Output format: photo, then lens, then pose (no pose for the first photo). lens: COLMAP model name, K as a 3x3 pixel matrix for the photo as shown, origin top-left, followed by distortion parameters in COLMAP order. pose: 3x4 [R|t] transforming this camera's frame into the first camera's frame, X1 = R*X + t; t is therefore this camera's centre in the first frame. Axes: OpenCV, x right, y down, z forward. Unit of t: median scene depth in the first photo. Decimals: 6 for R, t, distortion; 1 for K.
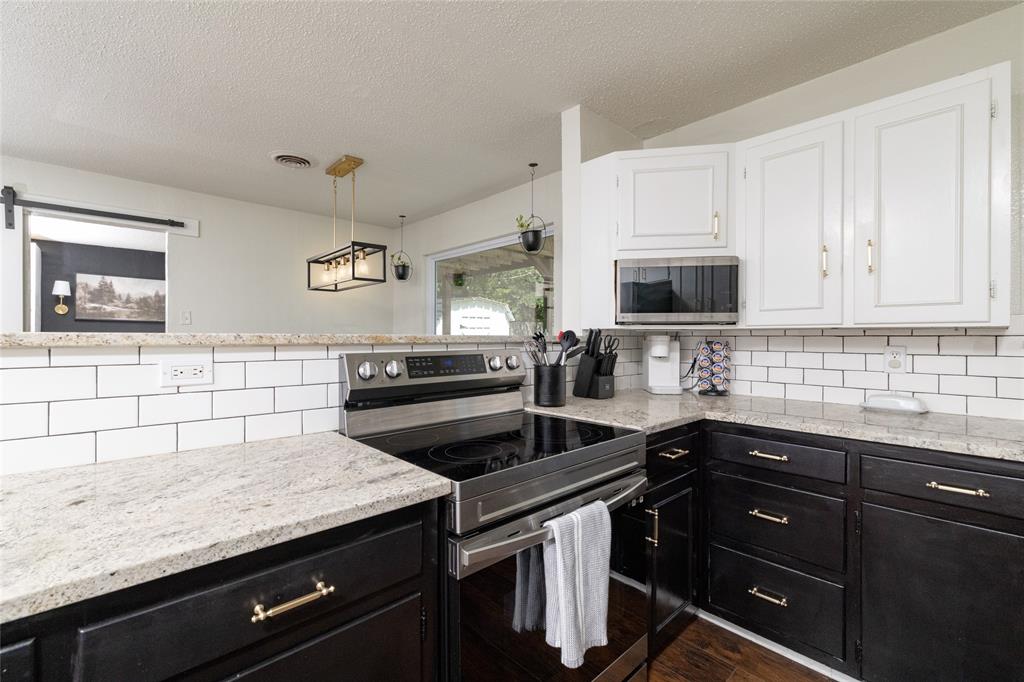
lens RADIAL K [[443.9, 0, 511.7], [0, 443.9, 337.9], [0, 0, 1]] dist [0.000669, -0.000263]
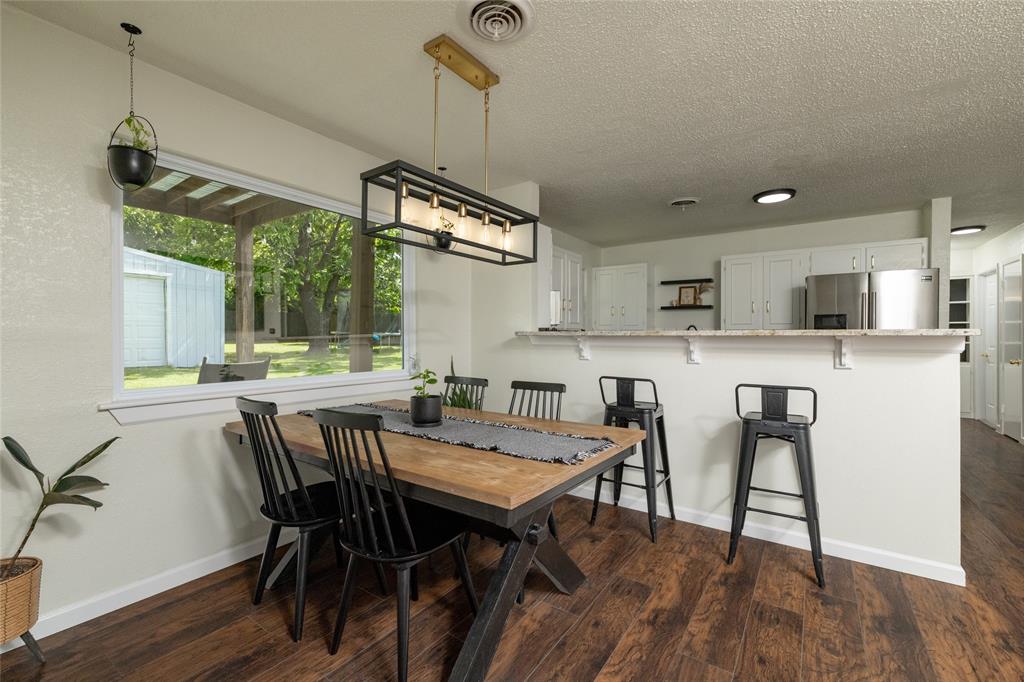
lens RADIAL K [[443.9, 0, 512.1], [0, 443.9, 345.8], [0, 0, 1]] dist [0.000669, -0.000263]
pose [[-0.221704, -0.023734, 0.974825, -1.599896], [-0.007328, 0.999716, 0.022673, 0.015274], [-0.975087, -0.002117, -0.221815, 1.691503]]
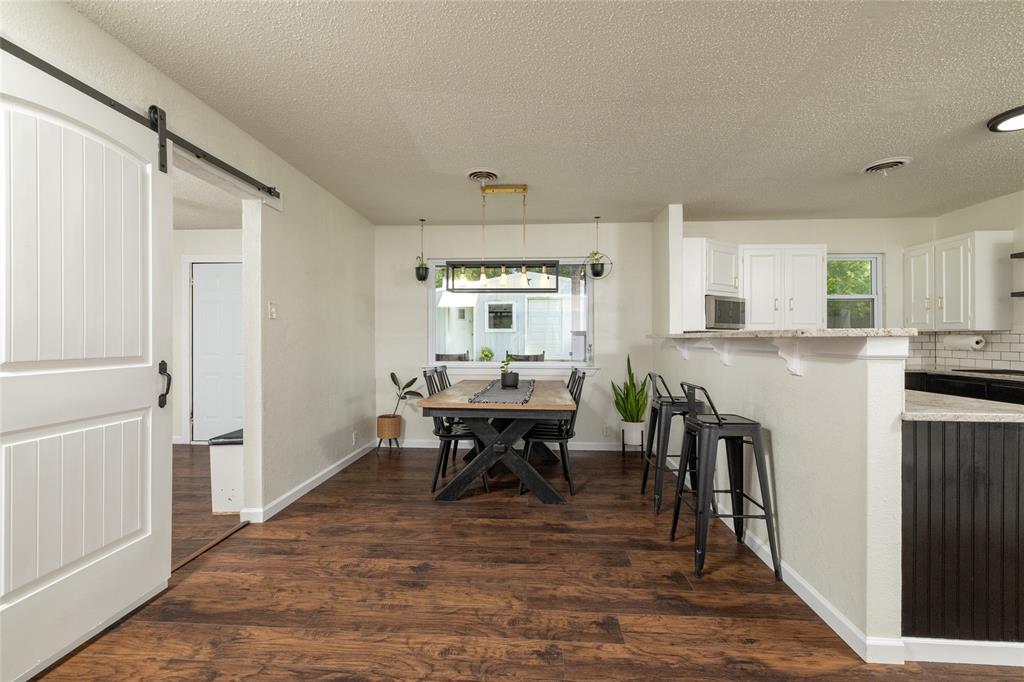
lens RADIAL K [[443.9, 0, 503.4], [0, 443.9, 340.3], [0, 0, 1]] dist [0.000669, -0.000263]
pose [[0.723564, -0.003660, 0.690248, -1.868474], [0.000281, 0.999987, 0.005007, 0.011593], [-0.690257, -0.003429, 0.723556, 0.240942]]
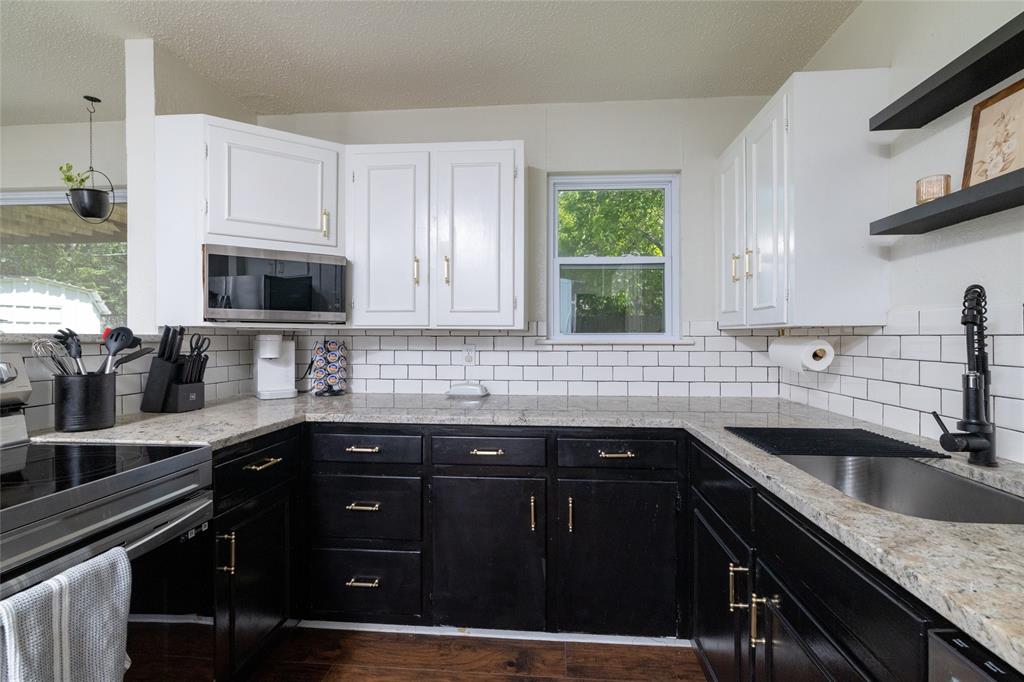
lens RADIAL K [[443.9, 0, 525.3], [0, 443.9, 340.2], [0, 0, 1]] dist [0.000669, -0.000263]
pose [[0.737409, -0.001296, 0.675445, 0.126504], [-0.001837, 0.999991, 0.003925, 0.001402], [-0.675444, -0.004135, 0.737400, -0.029195]]
